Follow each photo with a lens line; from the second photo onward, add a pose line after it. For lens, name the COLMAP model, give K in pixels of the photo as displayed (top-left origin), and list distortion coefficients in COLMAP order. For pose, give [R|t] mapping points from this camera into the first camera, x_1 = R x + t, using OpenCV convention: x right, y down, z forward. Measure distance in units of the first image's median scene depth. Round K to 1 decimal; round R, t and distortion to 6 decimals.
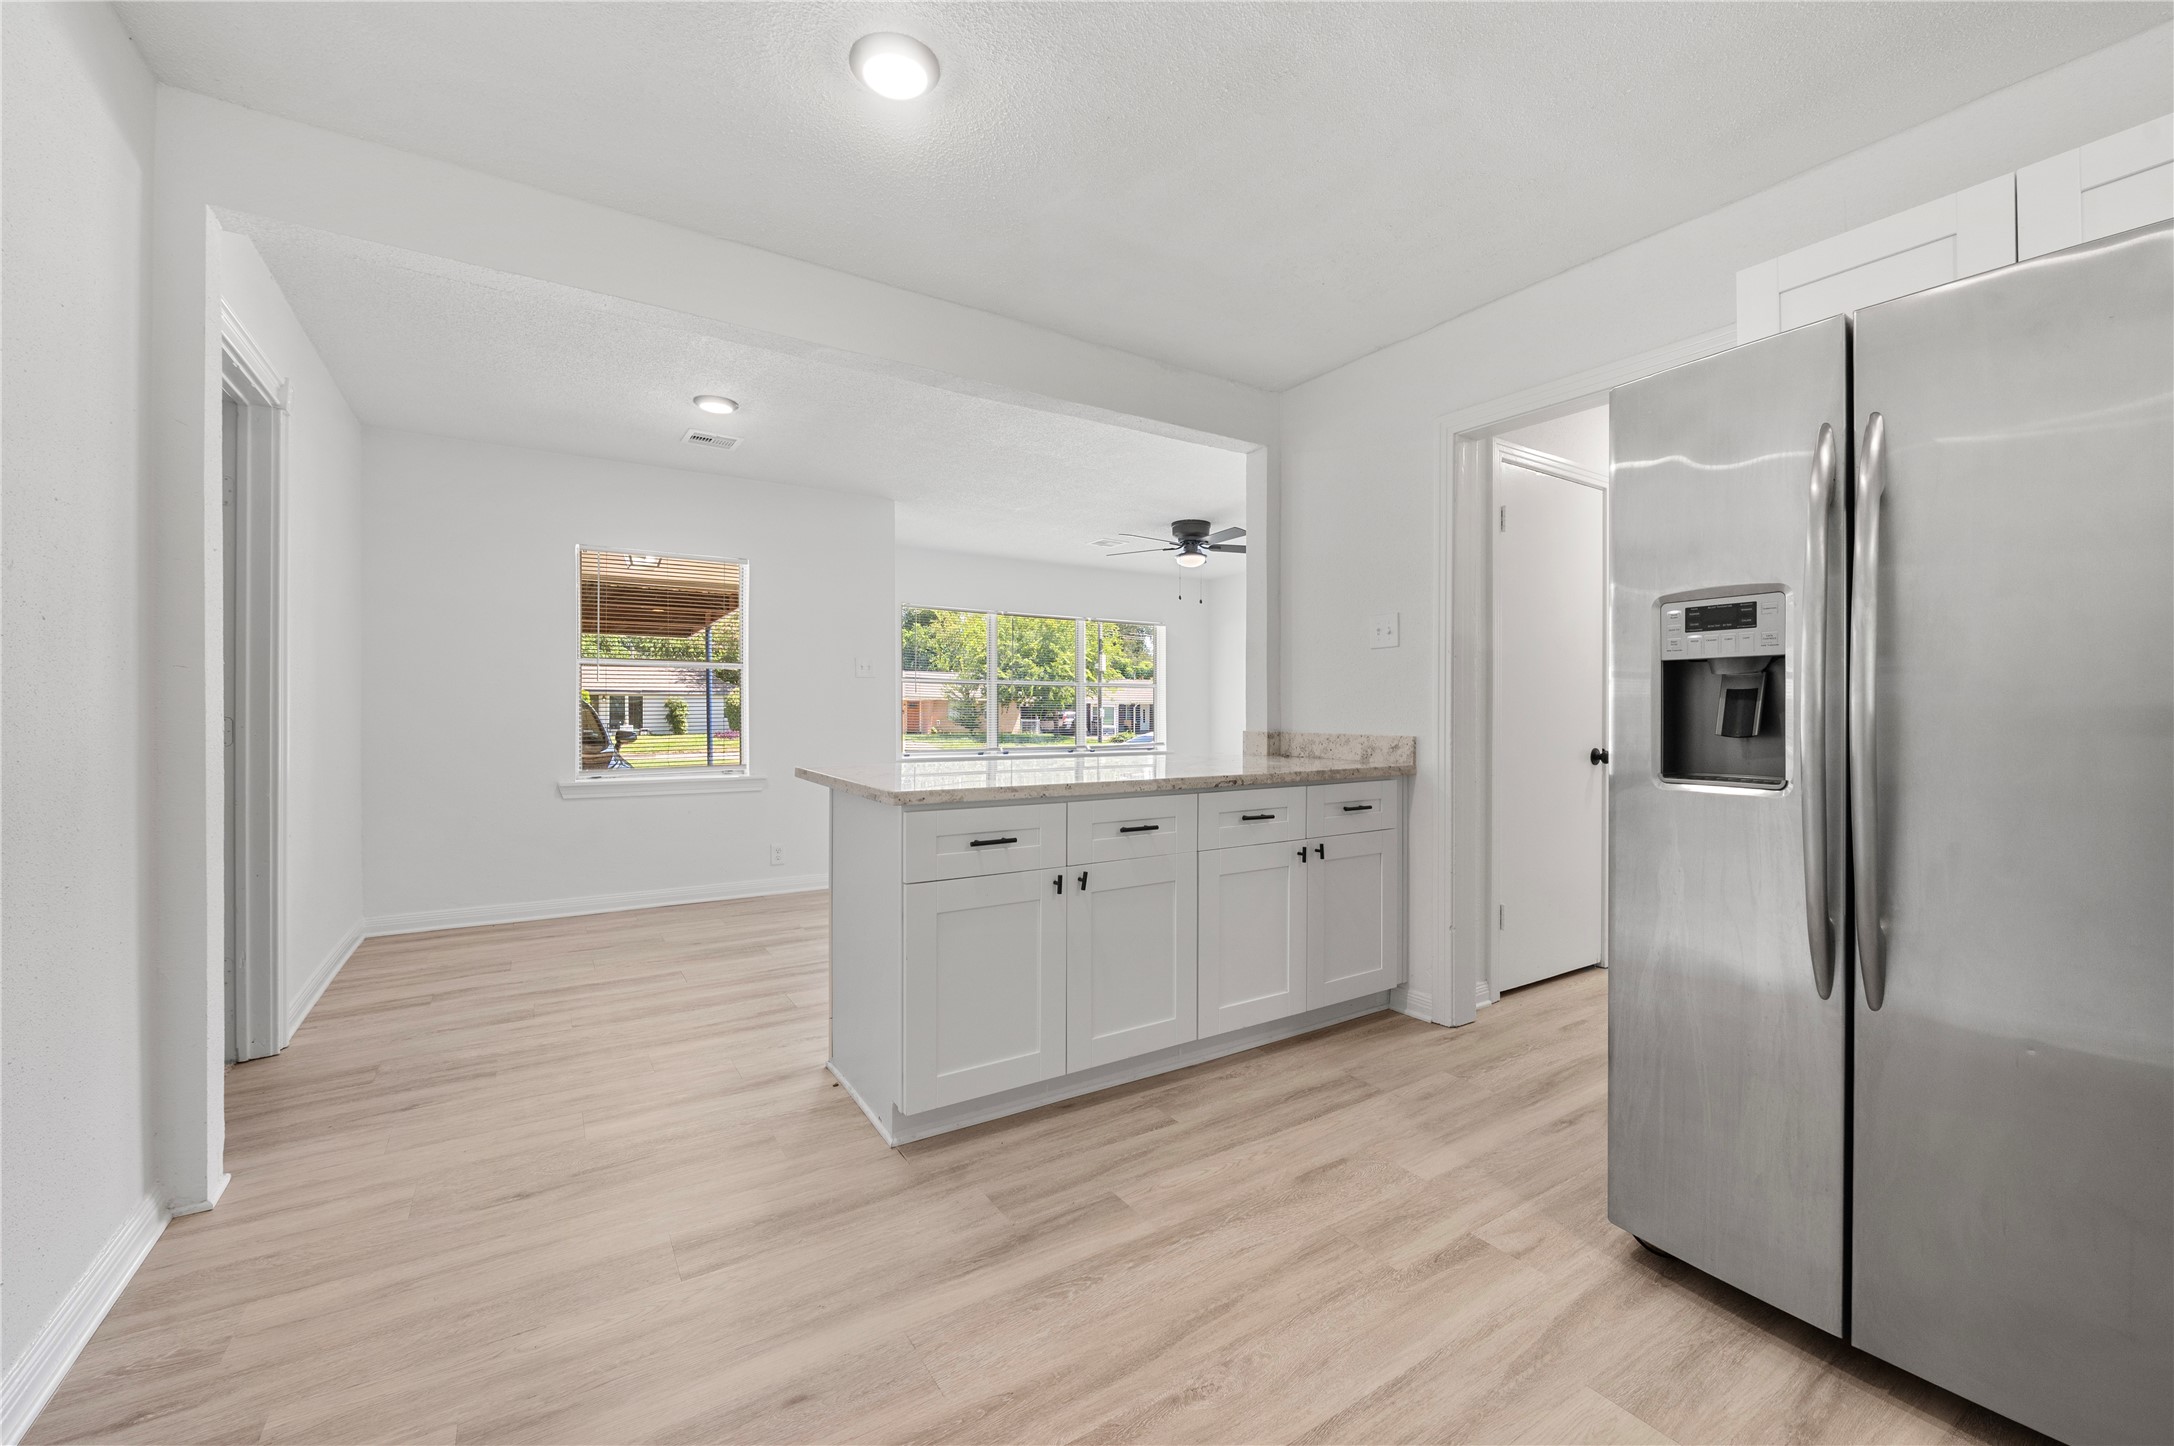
lens RADIAL K [[864.2, 0, 1083.2], [0, 864.2, 711.4], [0, 0, 1]] dist [-0.007845, -0.000612]
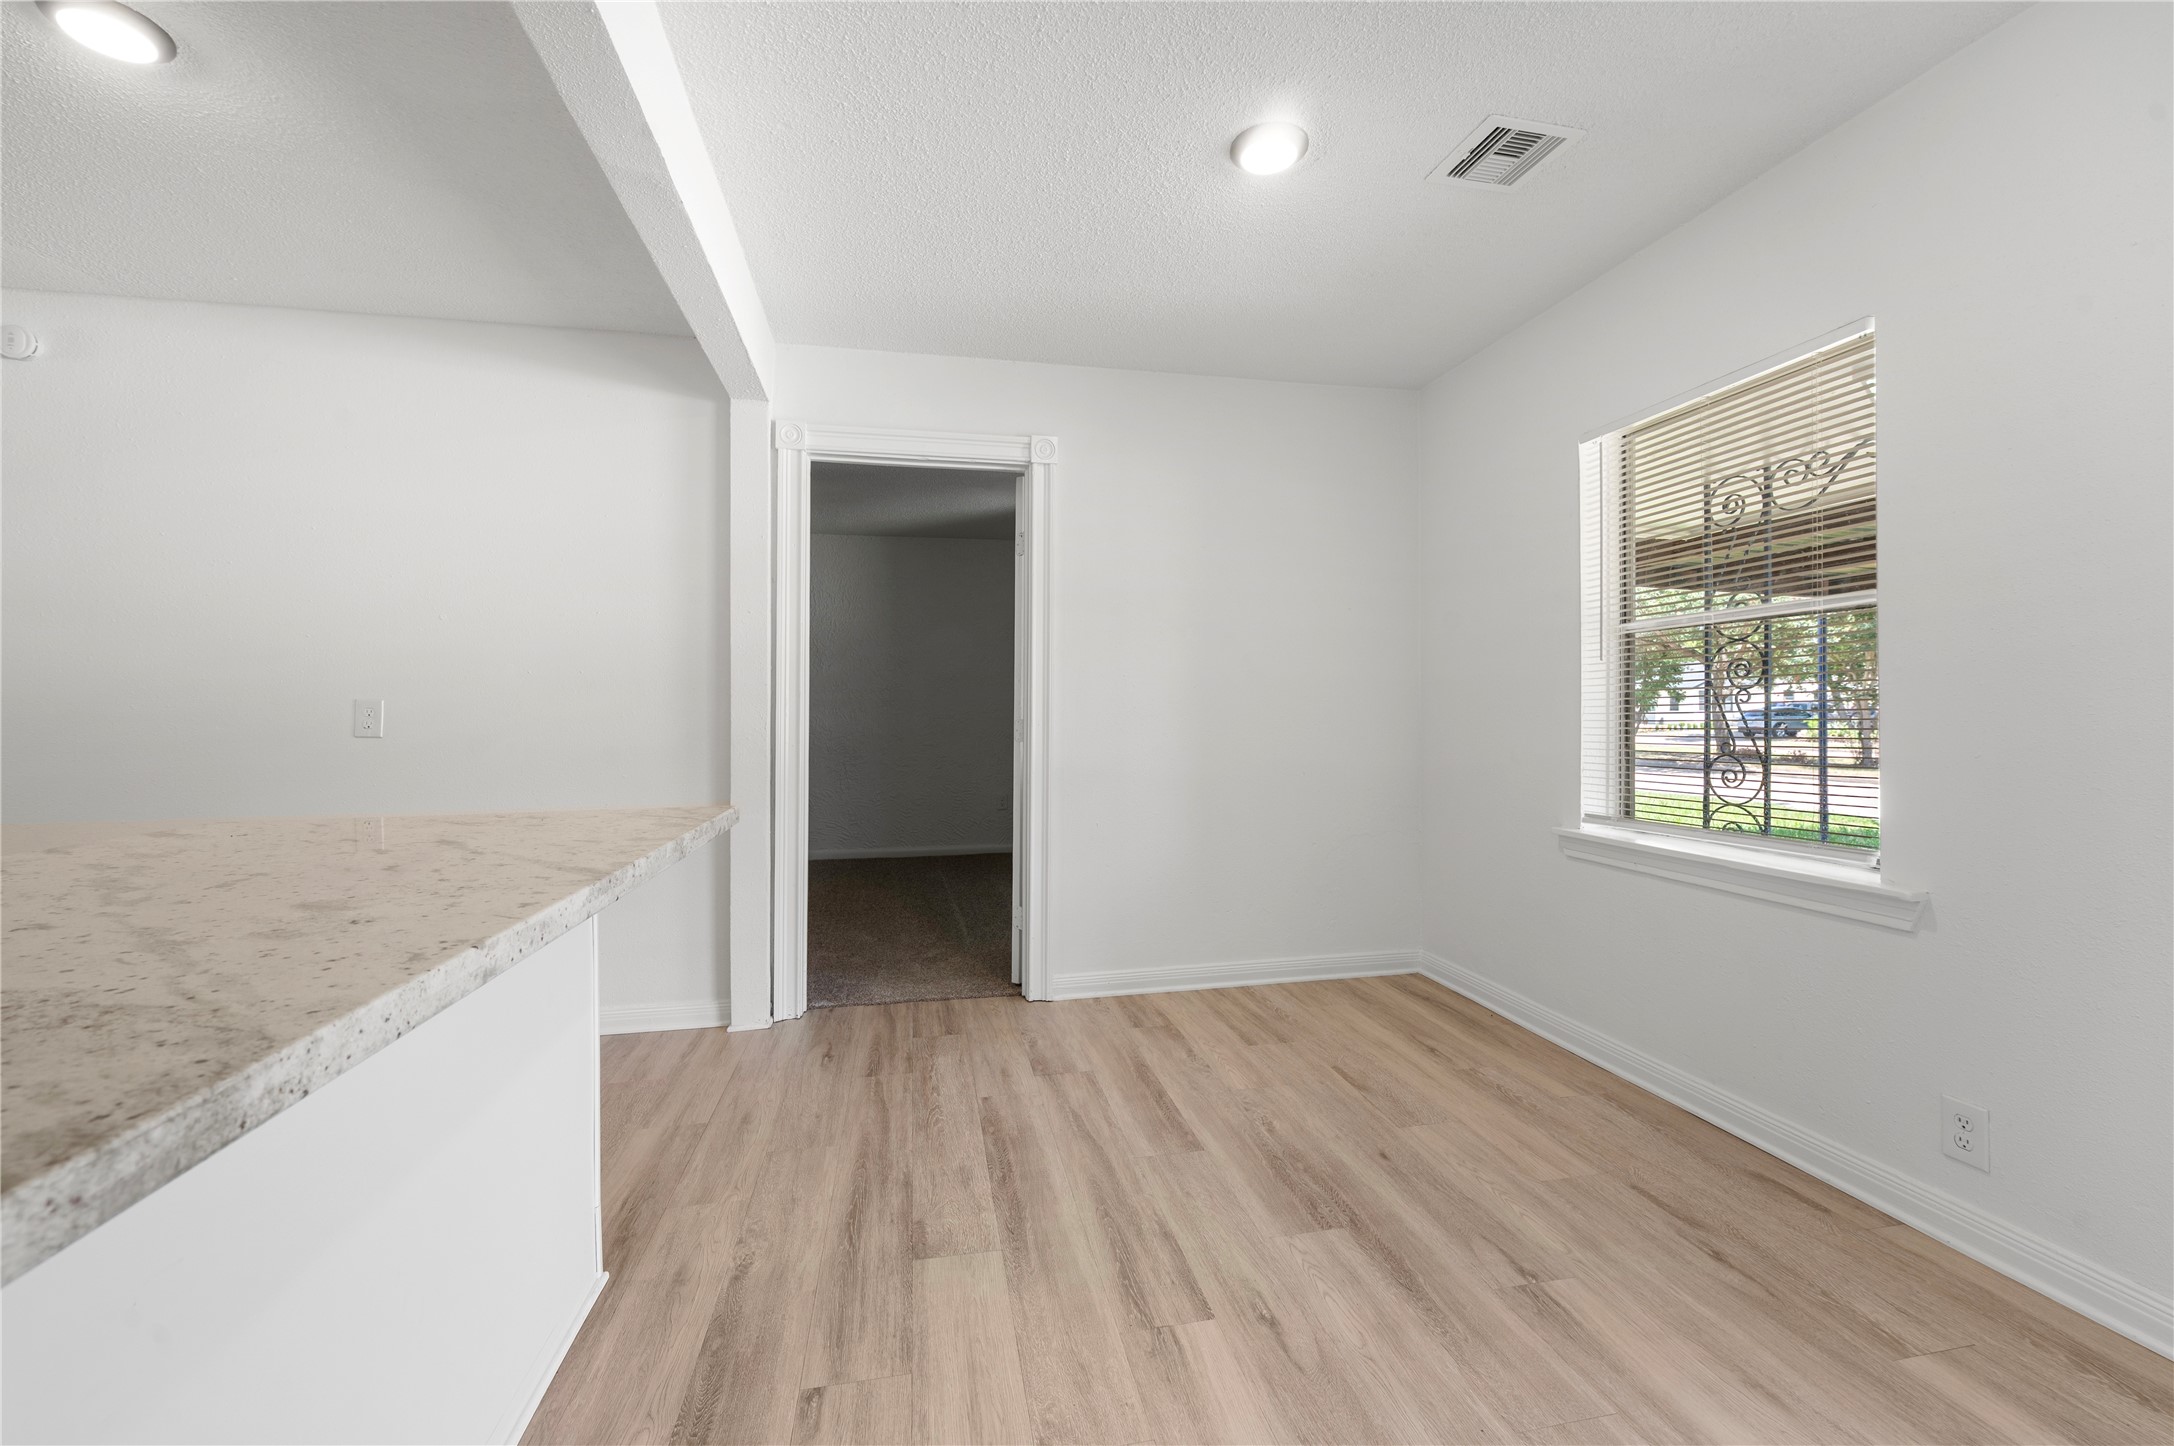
lens RADIAL K [[867.0, 0, 1086.8], [0, 867.0, 708.1], [0, 0, 1]] dist [-0.007420, 0.000084]
pose [[-0.361736, -0.006109, -0.932261, 0.197690], [0.003620, 0.999962, -0.007957, -0.001061], [0.932274, -0.006253, -0.361700, 1.836006]]
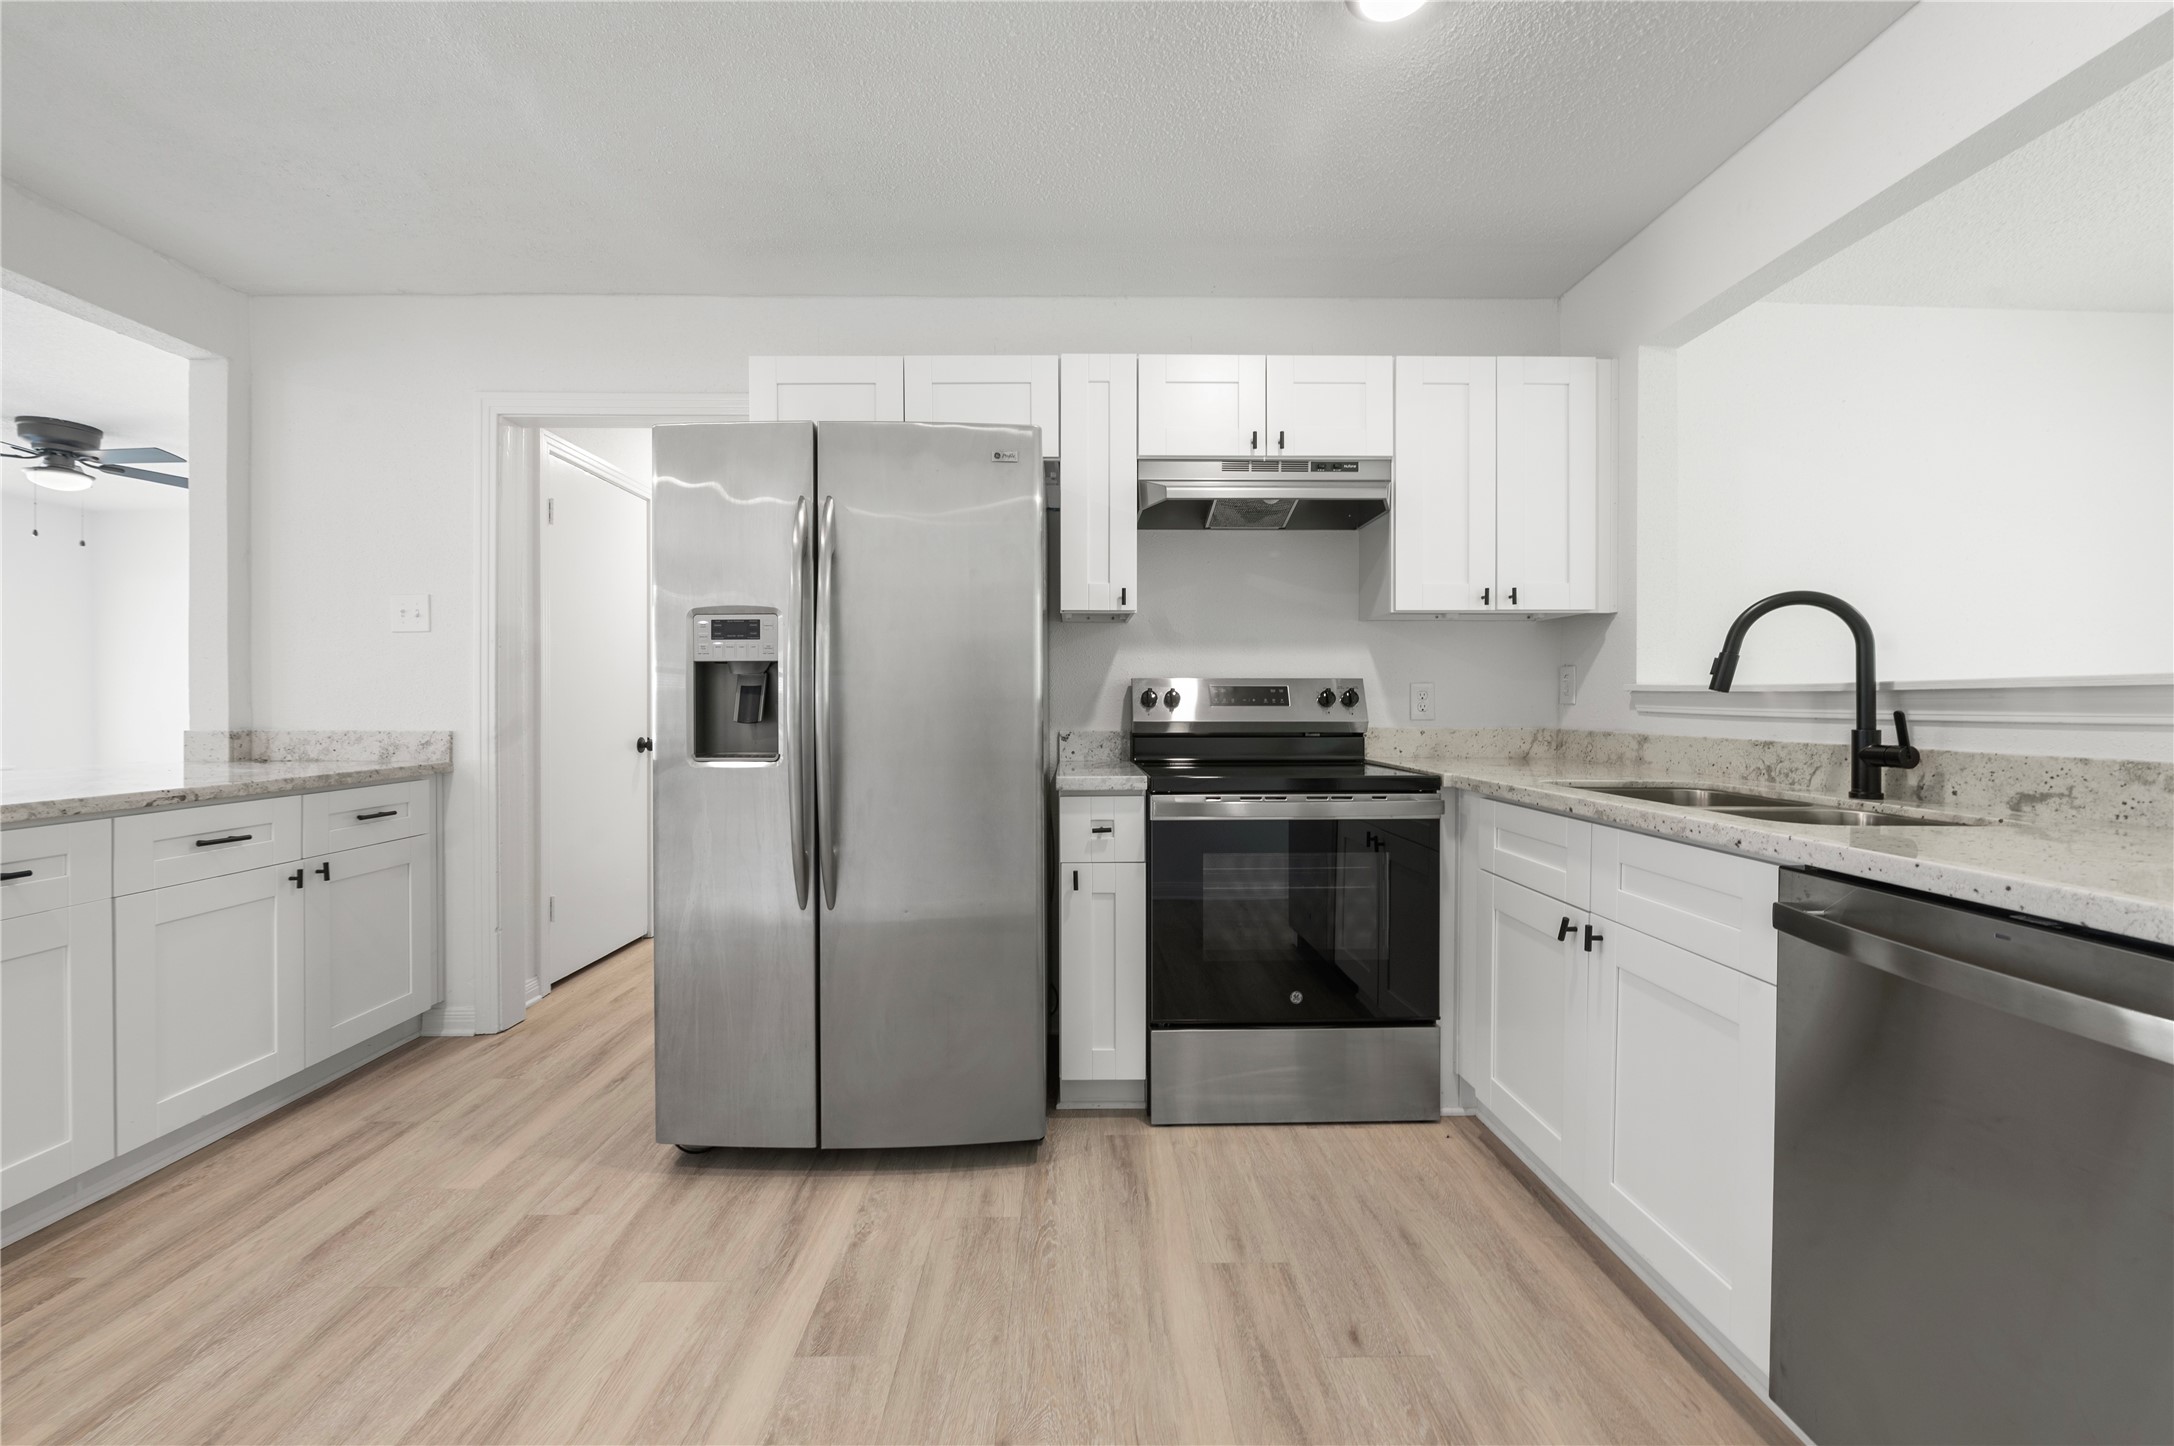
lens RADIAL K [[867.0, 0, 1086.8], [0, 867.0, 708.1], [0, 0, 1]] dist [-0.007420, 0.000084]
pose [[0.529599, -0.006673, 0.848222, -0.050802], [0.001955, 0.999976, 0.006646, -0.000210], [-0.848246, -0.001861, 0.529599, -0.083918]]
